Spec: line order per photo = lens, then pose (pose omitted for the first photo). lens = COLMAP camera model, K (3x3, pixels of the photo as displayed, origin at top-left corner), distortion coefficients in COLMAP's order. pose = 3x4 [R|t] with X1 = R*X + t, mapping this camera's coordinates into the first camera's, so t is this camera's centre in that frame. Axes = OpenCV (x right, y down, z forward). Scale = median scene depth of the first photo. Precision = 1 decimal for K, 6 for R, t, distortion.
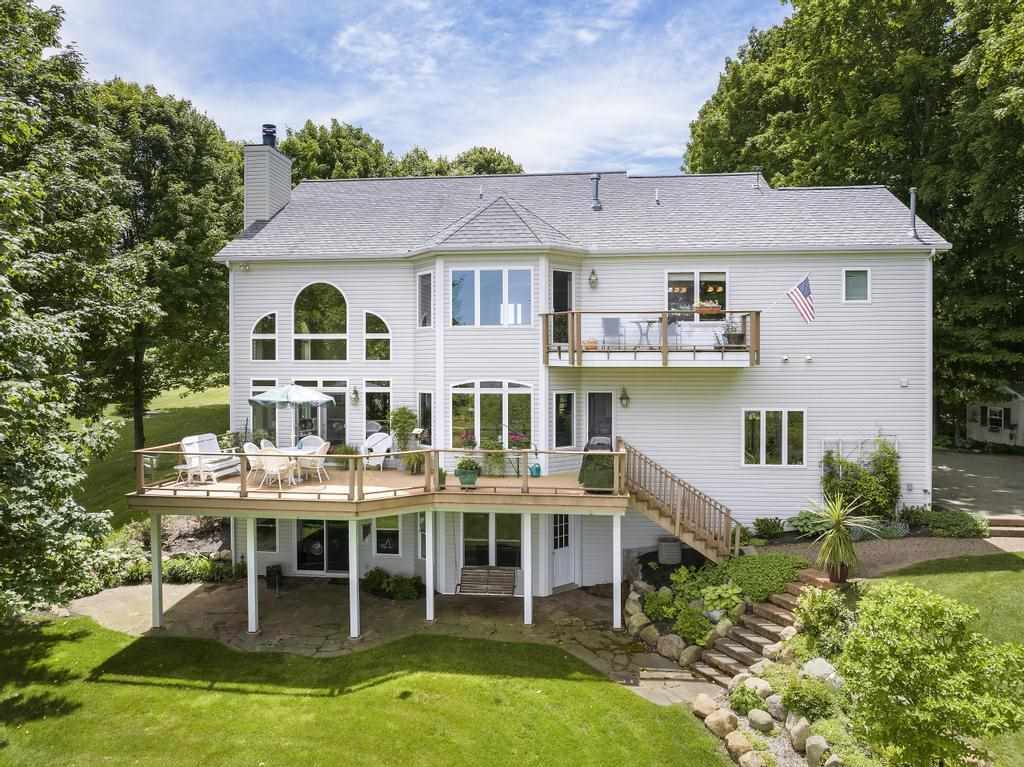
lens RADIAL K [[718.9, 0, 512.0], [0, 718.9, 383.5], [0, 0, 1]] dist [-0.029054, 0.005588]
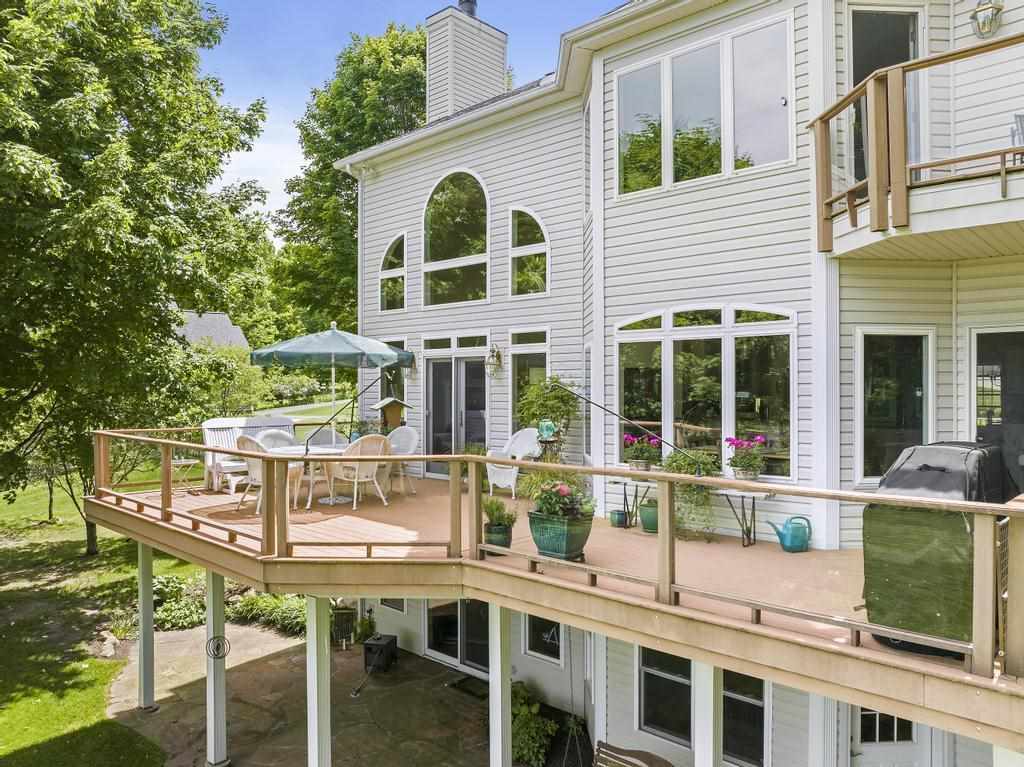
lens RADIAL K [[718.9, 0, 512.0], [0, 718.9, 383.5], [0, 0, 1]] dist [-0.029054, 0.005588]
pose [[0.797919, -0.005333, -0.602741, 0.134470], [-0.012327, 0.999607, -0.025162, 0.050501], [0.602639, 0.027507, 0.797540, 0.573958]]
